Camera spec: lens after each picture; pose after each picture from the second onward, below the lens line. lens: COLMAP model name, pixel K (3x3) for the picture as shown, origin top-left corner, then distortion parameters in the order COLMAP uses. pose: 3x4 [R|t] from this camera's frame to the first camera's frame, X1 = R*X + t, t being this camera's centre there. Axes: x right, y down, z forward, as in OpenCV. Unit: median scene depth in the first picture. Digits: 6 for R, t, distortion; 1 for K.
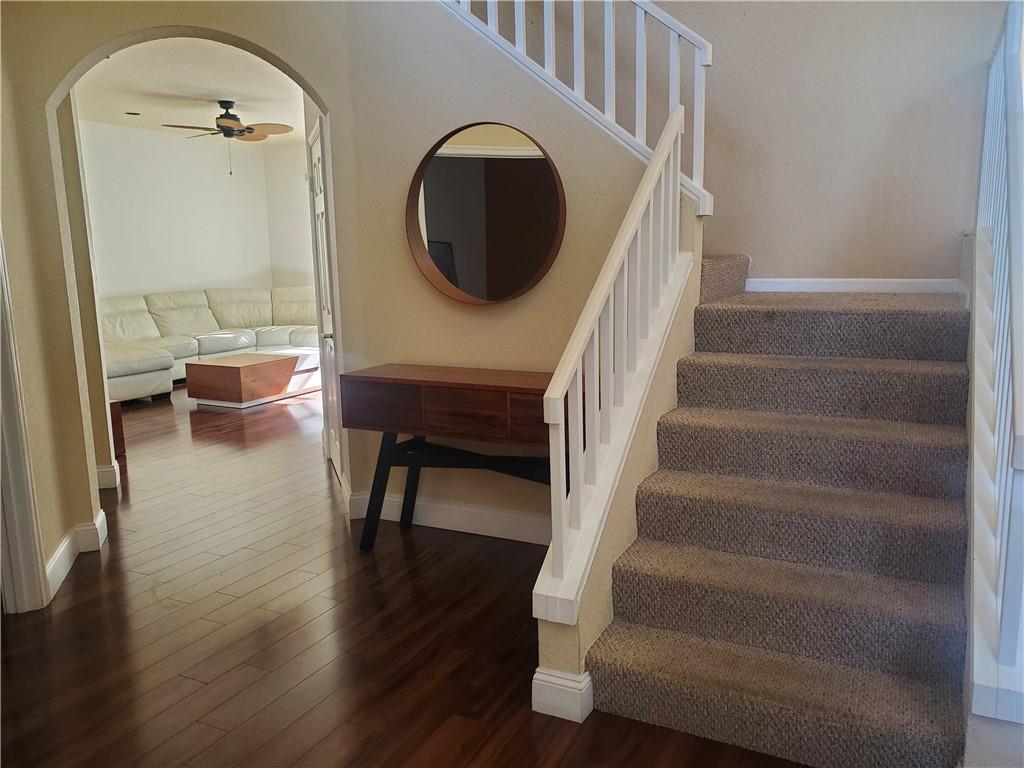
lens RADIAL K [[804.9, 0, 509.7], [0, 804.9, 374.3], [0, 0, 1]] dist [0.048648, -0.017768]
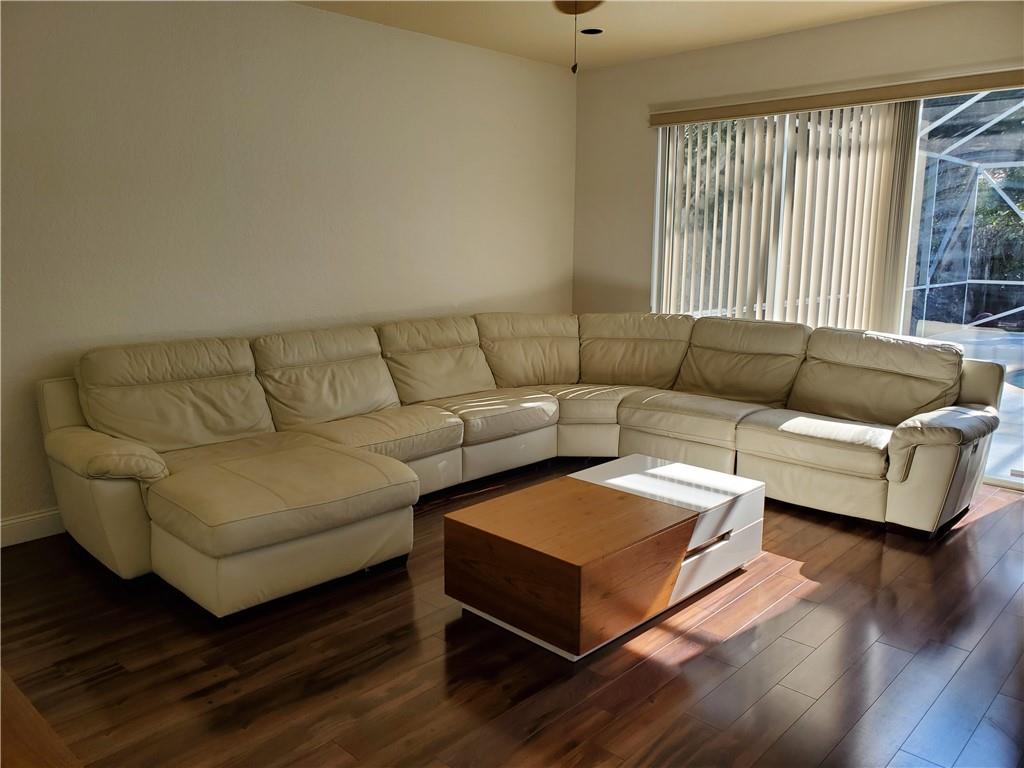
lens RADIAL K [[804.9, 0, 519.5], [0, 804.9, 387.2], [0, 0, 1]] dist [0.048648, -0.017768]
pose [[0.963393, 0.072491, -0.258105, -0.200444], [-0.068026, 0.997339, 0.026203, -0.072482], [0.259318, -0.007686, 0.965762, 0.469290]]
